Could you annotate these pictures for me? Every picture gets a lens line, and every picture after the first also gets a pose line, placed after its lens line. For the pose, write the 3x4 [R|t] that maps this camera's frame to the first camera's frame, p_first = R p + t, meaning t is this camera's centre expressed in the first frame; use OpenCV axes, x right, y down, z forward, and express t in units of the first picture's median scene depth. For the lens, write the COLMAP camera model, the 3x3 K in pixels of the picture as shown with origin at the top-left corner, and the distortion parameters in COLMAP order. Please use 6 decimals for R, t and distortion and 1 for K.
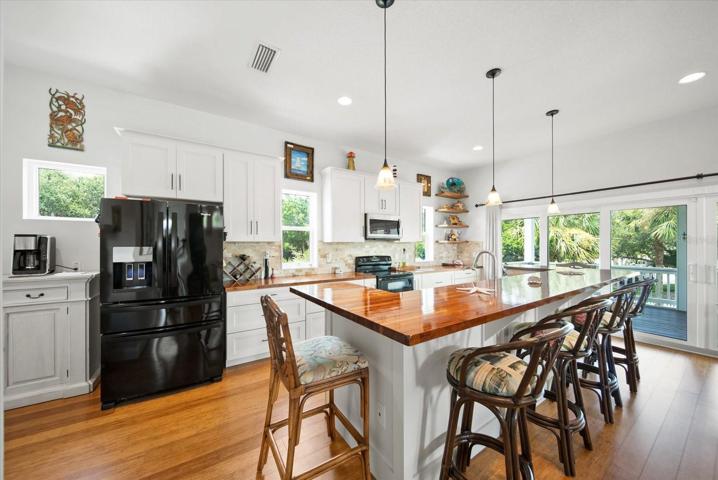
lens RADIAL K [[257.5, 0, 360.0], [0, 257.5, 243.5], [0, 0, 1]] dist [-0.002290, -0.000610]
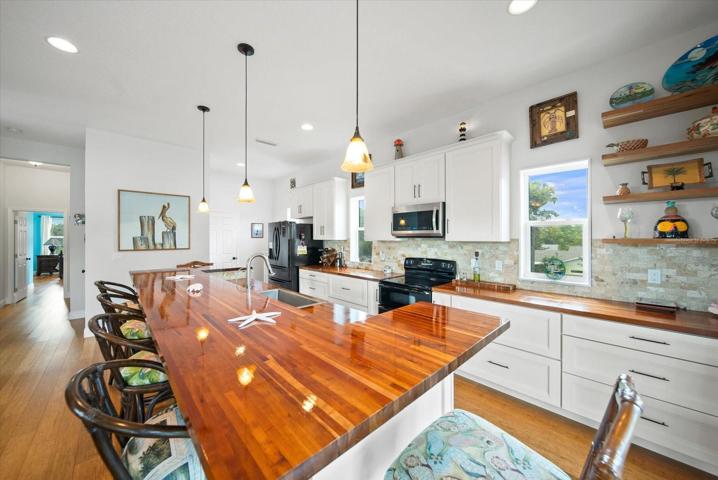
lens RADIAL K [[257.5, 0, 354.4], [0, 257.5, 238.0], [0, 0, 1]] dist [-0.002290, -0.000610]
pose [[0.156361, 0.002858, -0.987696, 0.895540], [0.000620, 0.999995, 0.002992, -0.017636], [0.987700, -0.001080, 0.156359, 0.767495]]
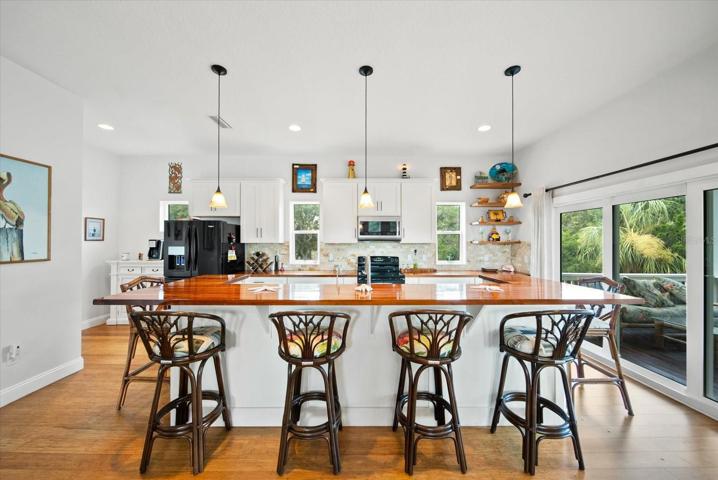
lens RADIAL K [[257.5, 0, 357.8], [0, 257.5, 240.4], [0, 0, 1]] dist [-0.002290, -0.000610]
pose [[0.832666, 0.000080, -0.553776, 0.642761], [-0.001476, 0.999997, -0.002075, -0.015165], [0.553774, 0.002545, 0.832663, 0.113646]]
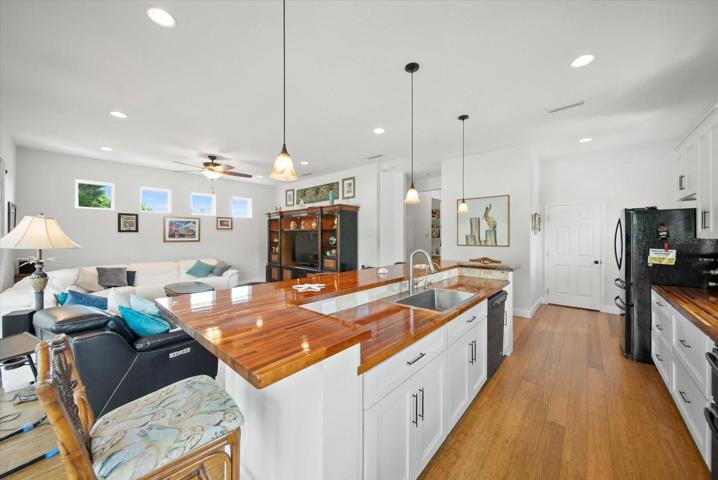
lens RADIAL K [[257.5, 0, 358.8], [0, 257.5, 237.2], [0, 0, 1]] dist [-0.002290, -0.000610]
pose [[-0.970068, 0.005526, -0.242769, 0.593178], [0.004435, 0.999977, 0.005042, -0.016497], [0.242791, 0.003815, -0.970071, 1.190668]]
